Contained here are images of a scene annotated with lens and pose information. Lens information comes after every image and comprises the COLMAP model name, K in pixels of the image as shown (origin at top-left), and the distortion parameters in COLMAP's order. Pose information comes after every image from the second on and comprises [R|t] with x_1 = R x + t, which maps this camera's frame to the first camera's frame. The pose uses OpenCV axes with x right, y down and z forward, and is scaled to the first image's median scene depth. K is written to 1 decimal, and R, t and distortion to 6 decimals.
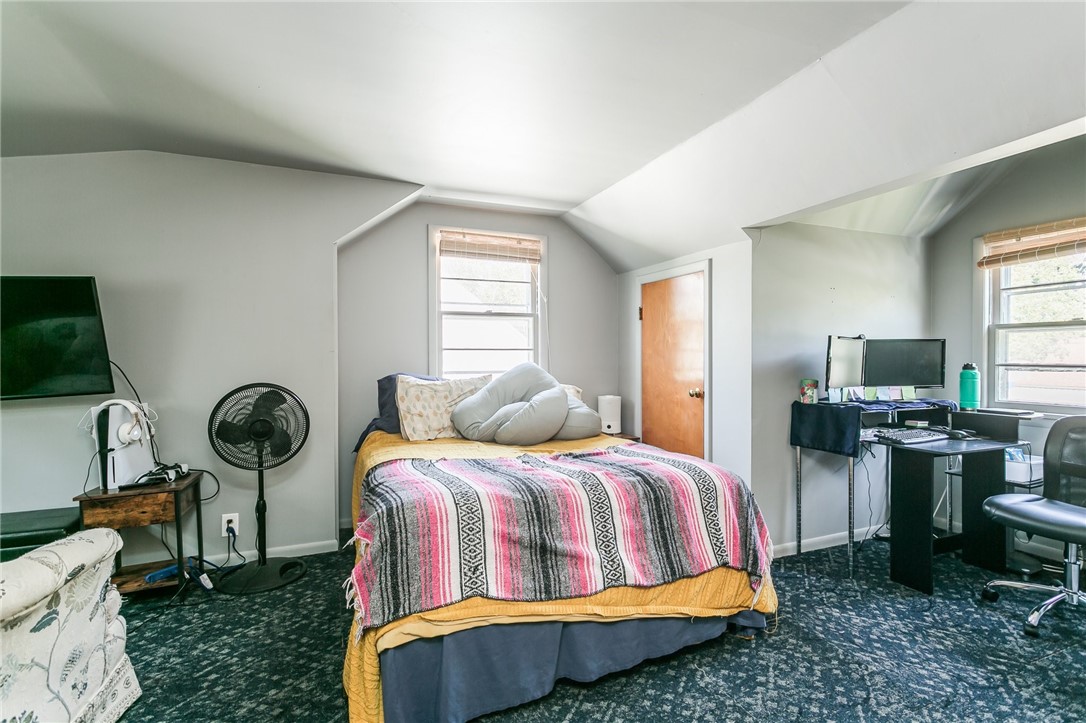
lens RADIAL K [[514.4, 0, 541.5], [0, 514.4, 359.5], [0, 0, 1]] dist [0.002887, 0.000286]
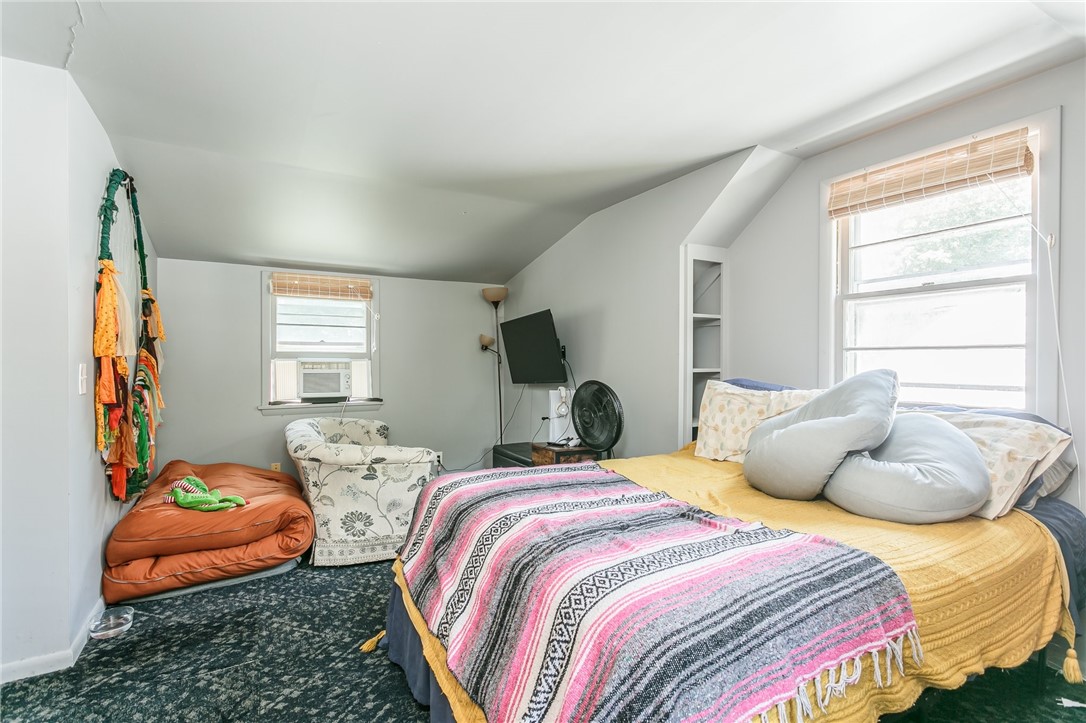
lens RADIAL K [[514.4, 0, 541.5], [0, 514.4, 359.5], [0, 0, 1]] dist [0.002887, 0.000286]
pose [[0.137837, 0.001227, -0.990454, 0.576505], [-0.002708, 0.999996, 0.000862, -0.005467], [0.990451, 0.002563, 0.137840, 0.620174]]
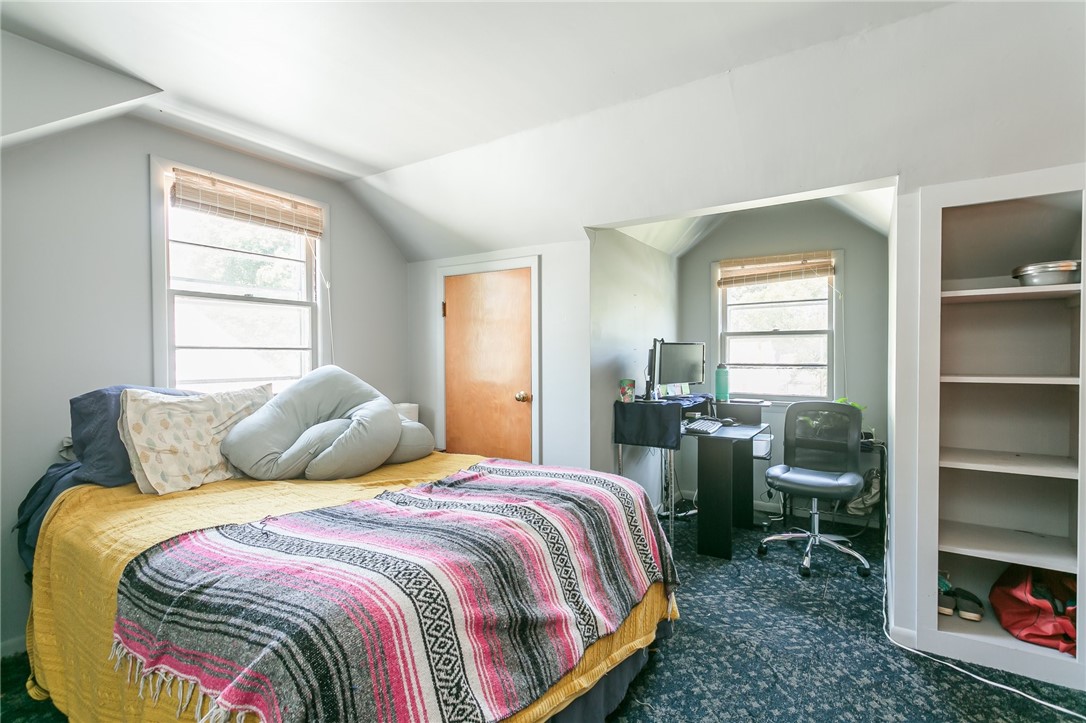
lens RADIAL K [[516.3, 0, 543.0], [0, 516.3, 361.5], [0, 0, 1]] dist [0.000972, 0.000218]
pose [[0.825533, -0.005152, 0.564330, -0.224759], [0.003643, 0.999986, 0.003801, -0.003133], [-0.564342, -0.001082, 0.825540, 0.225846]]
